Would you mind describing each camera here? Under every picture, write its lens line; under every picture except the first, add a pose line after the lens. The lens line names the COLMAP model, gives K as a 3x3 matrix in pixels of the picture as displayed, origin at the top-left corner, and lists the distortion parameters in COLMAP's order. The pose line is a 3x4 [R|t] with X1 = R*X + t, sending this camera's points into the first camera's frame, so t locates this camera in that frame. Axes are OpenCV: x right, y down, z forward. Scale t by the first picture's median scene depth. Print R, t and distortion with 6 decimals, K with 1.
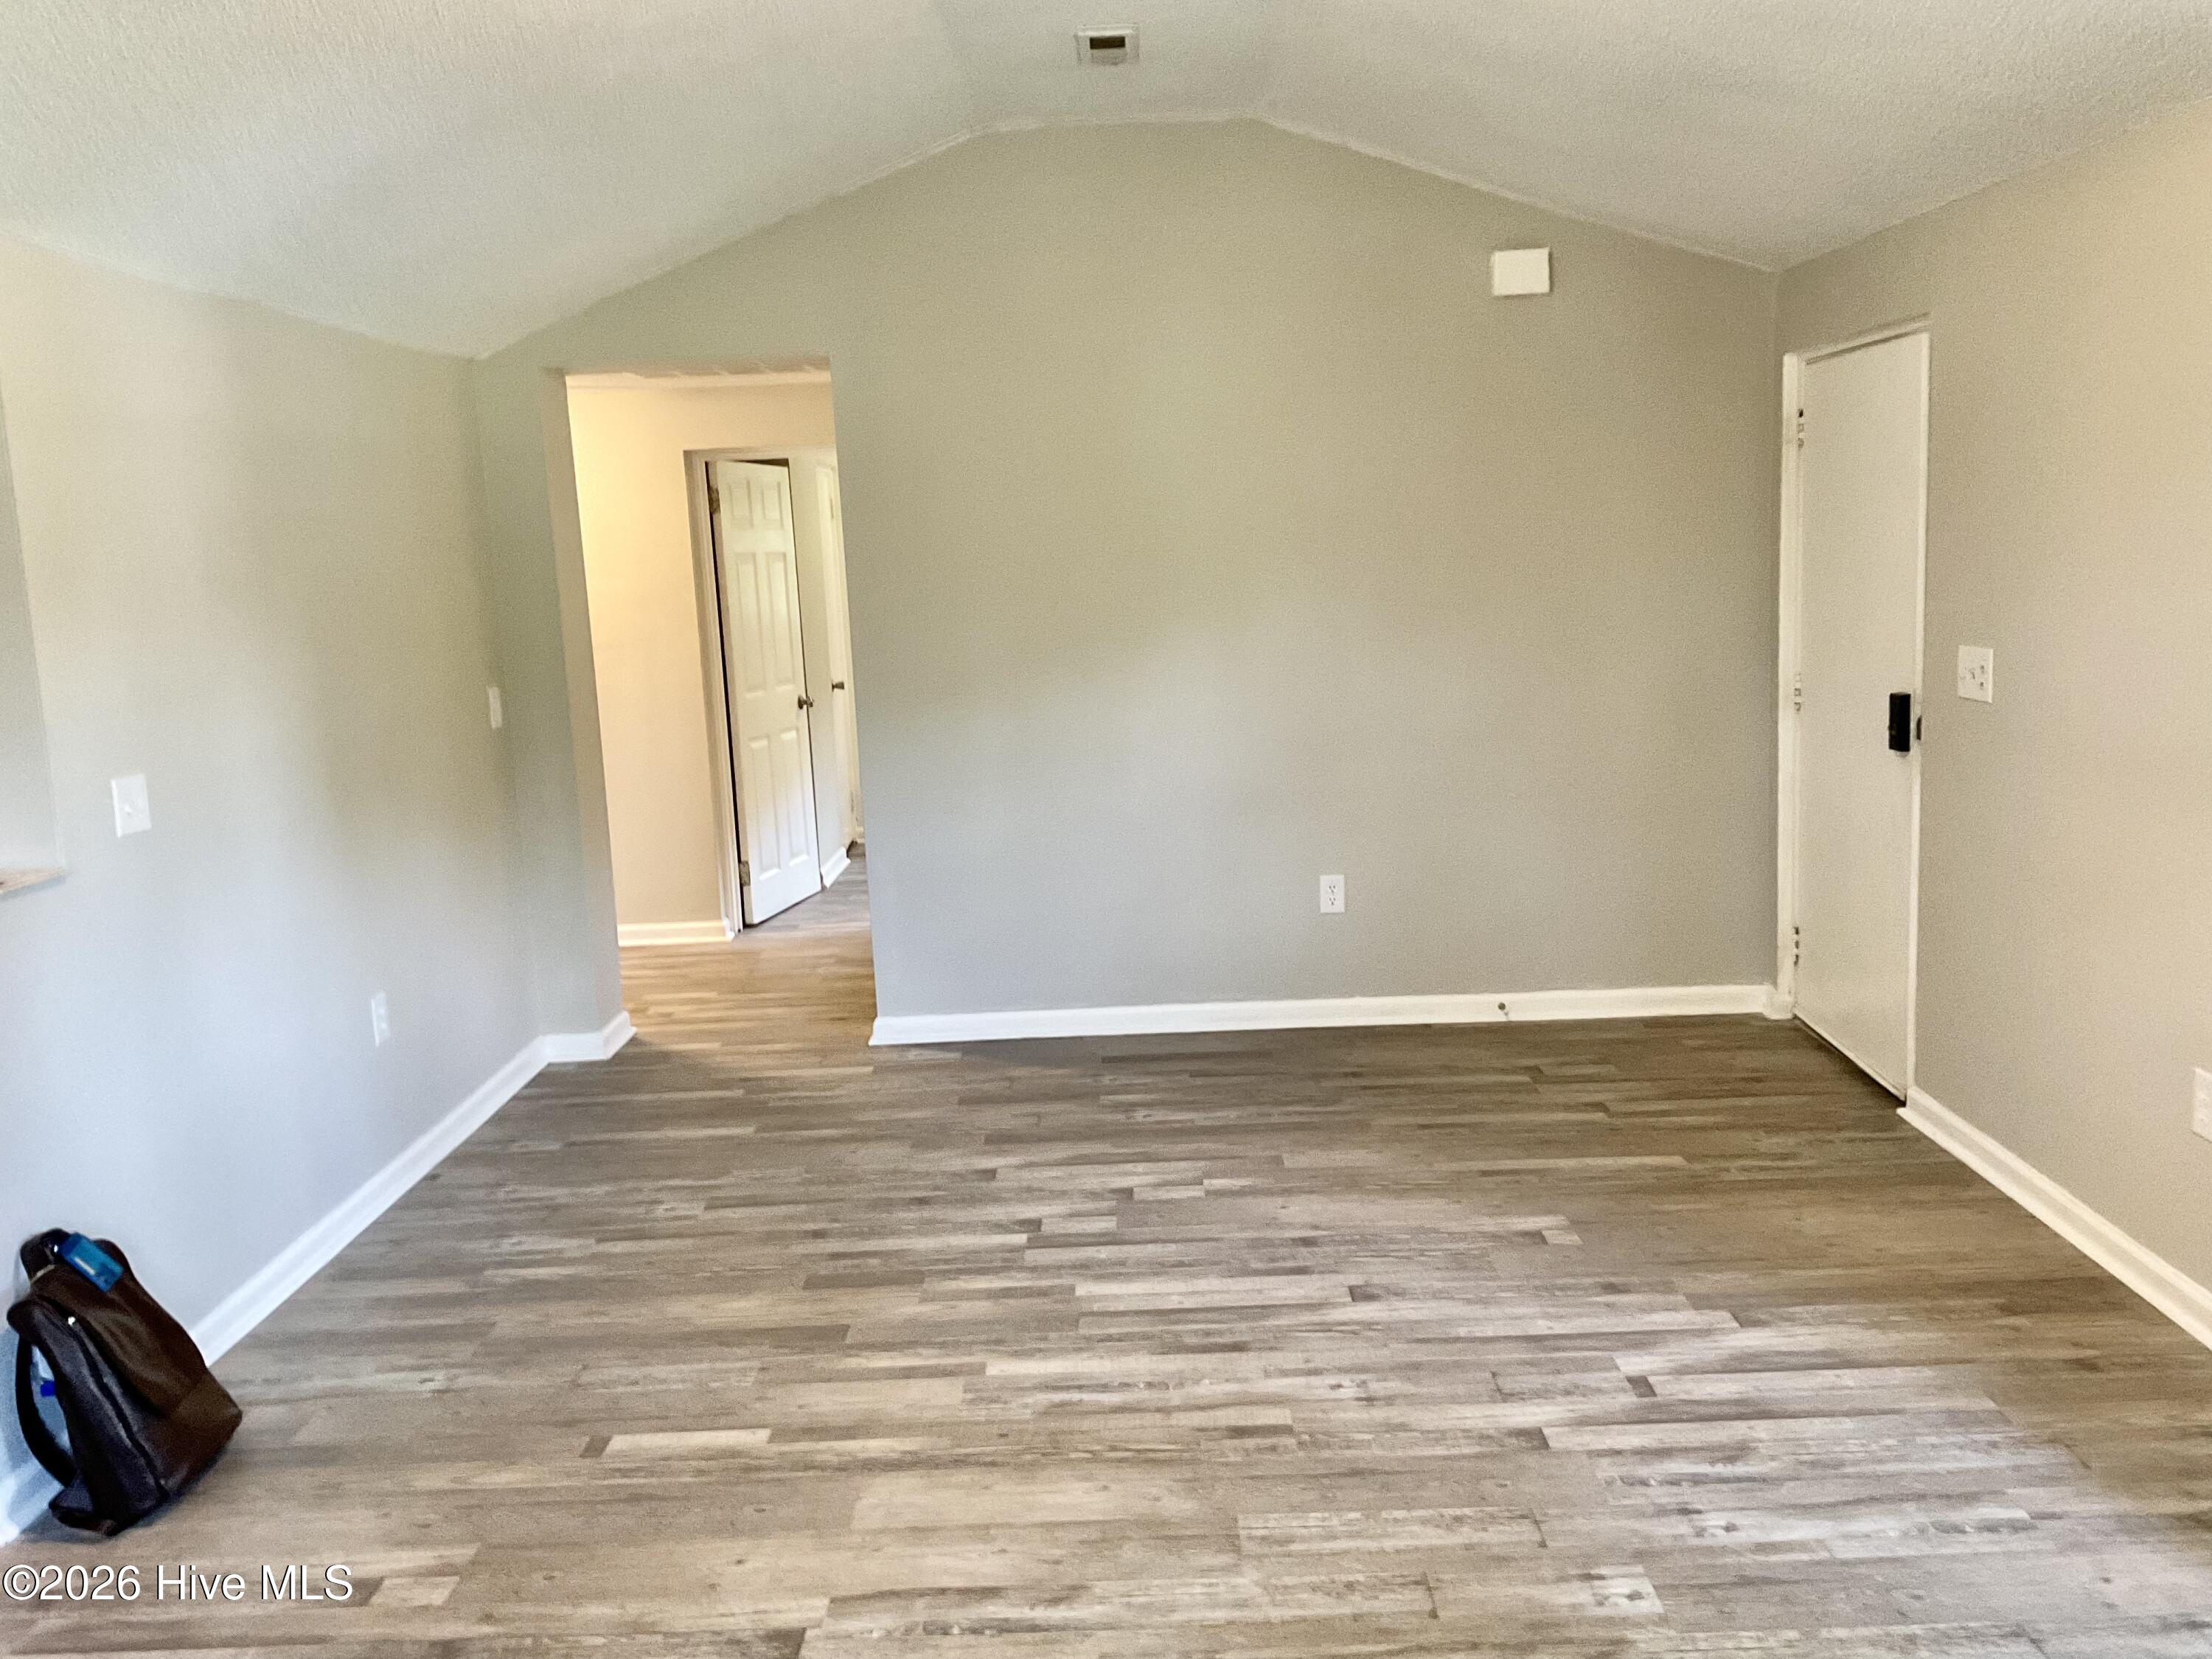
lens RADIAL K [[1821.4, 0, 1094.3], [0, 1821.4, 827.4], [0, 0, 1]] dist [0.082693, -0.137962]
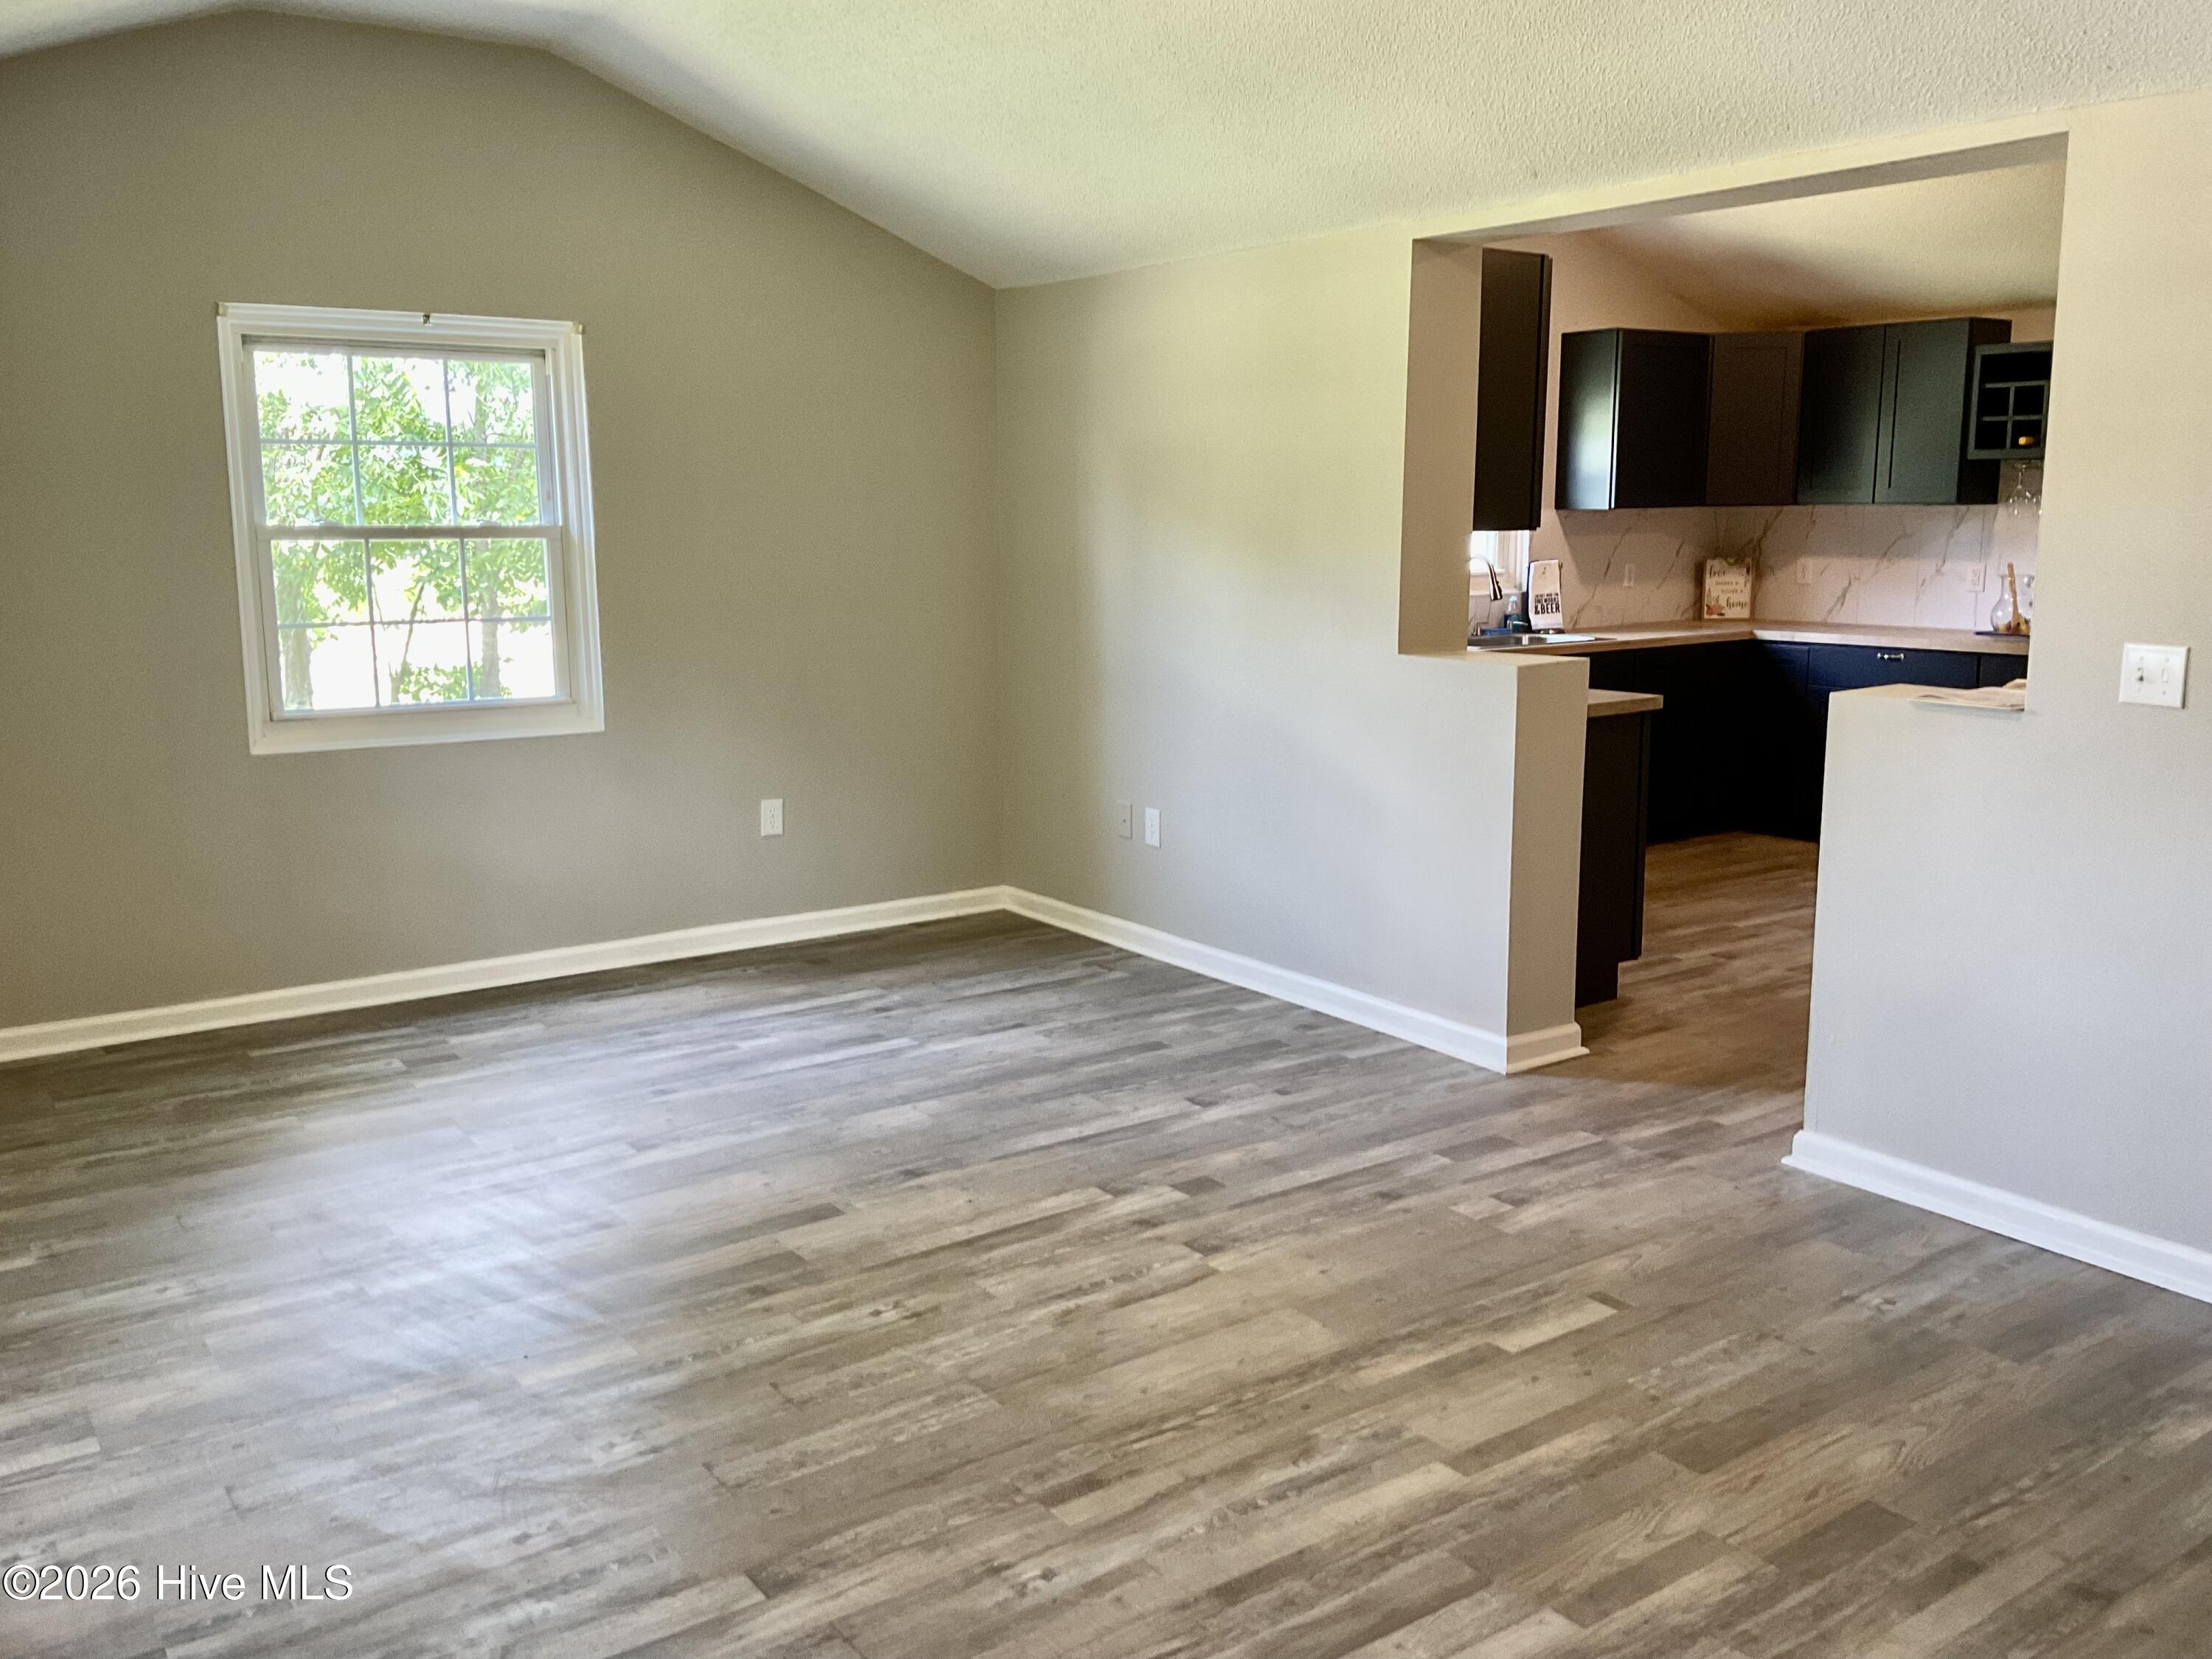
lens RADIAL K [[1821.4, 0, 1099.1], [0, 1821.4, 818.8], [0, 0, 1]] dist [0.082693, -0.137962]
pose [[-0.798264, 0.144155, -0.584802, 0.535059], [-0.055452, 0.949223, 0.309679, -0.229095], [0.599749, 0.279635, -0.749737, 1.568450]]
